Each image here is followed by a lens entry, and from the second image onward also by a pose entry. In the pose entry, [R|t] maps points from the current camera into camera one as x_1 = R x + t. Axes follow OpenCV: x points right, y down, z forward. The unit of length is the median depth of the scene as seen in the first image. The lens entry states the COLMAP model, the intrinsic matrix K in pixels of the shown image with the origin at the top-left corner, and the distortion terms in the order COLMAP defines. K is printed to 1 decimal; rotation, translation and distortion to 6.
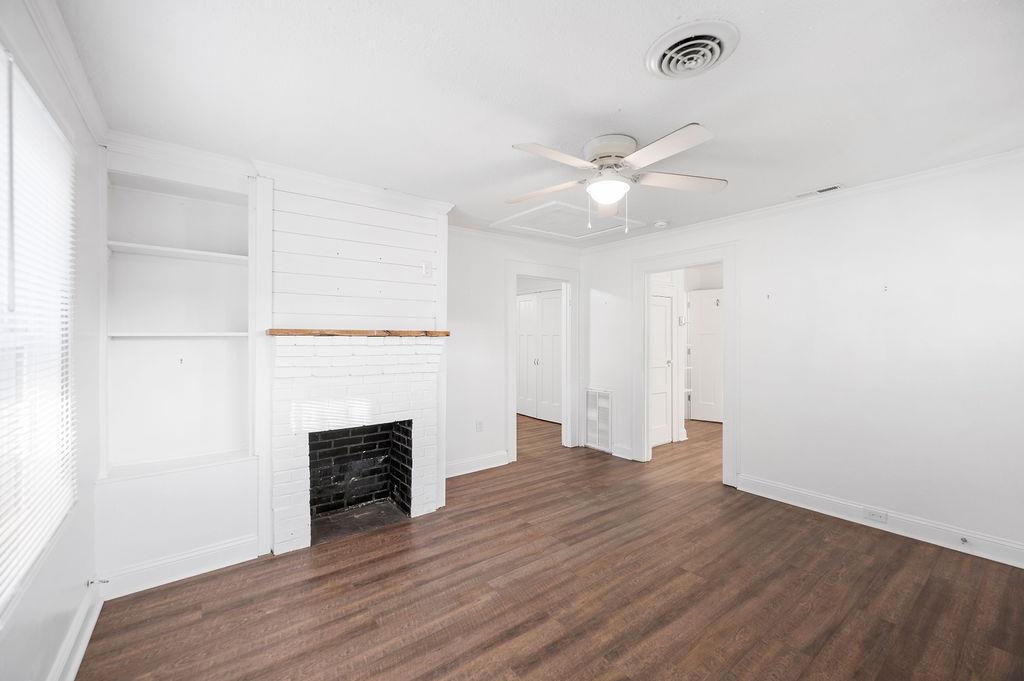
lens RADIAL K [[409.7, 0, 510.6], [0, 409.7, 338.3], [0, 0, 1]] dist [-0.001081, -0.000040]
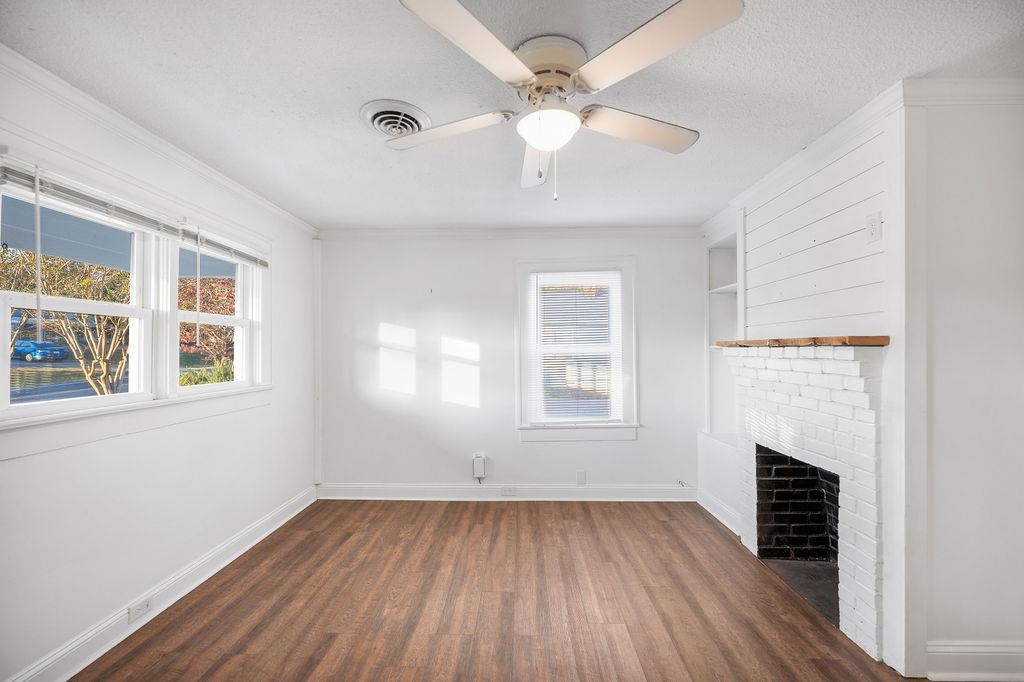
lens RADIAL K [[415.1, 0, 511.3], [0, 415.1, 344.4], [0, 0, 1]] dist [-0.001497, 0.000160]
pose [[-0.620709, -0.009241, -0.783987, 0.573418], [0.003798, 0.999883, -0.014793, 0.000581], [0.784032, -0.012160, -0.620601, 0.976244]]
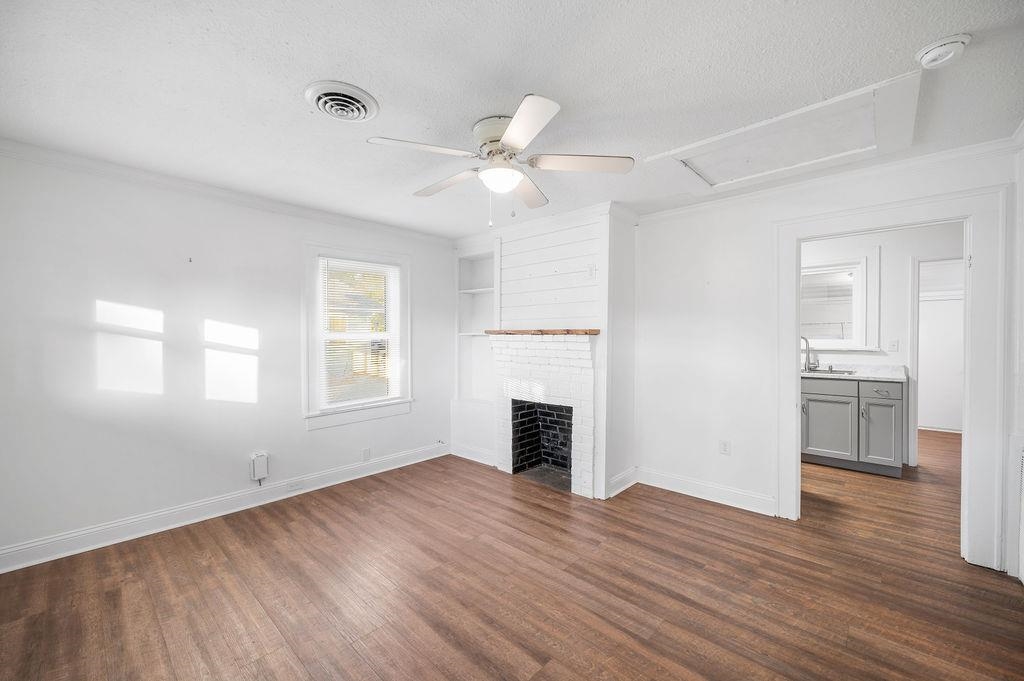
lens RADIAL K [[409.7, 0, 510.6], [0, 409.7, 338.3], [0, 0, 1]] dist [-0.001081, -0.000040]
pose [[0.176584, 0.006211, -0.984266, 0.830761], [0.001127, 0.999978, 0.006513, -0.001318], [0.984285, -0.002259, 0.176573, 0.611463]]
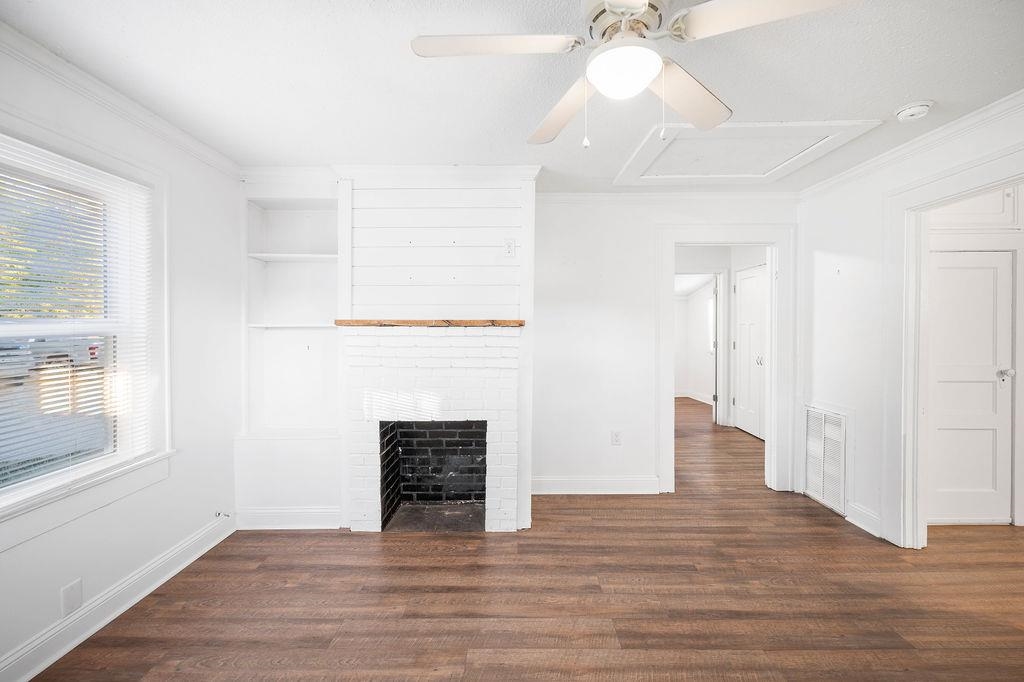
lens RADIAL K [[416.2, 0, 513.0], [0, 416.2, 331.7], [0, 0, 1]] dist [-0.000913, -0.000034]
pose [[0.799269, 0.004193, -0.600959, 0.333829], [0.000573, 0.999970, 0.007739, -0.000244], [0.600973, -0.006530, 0.799243, 0.310362]]
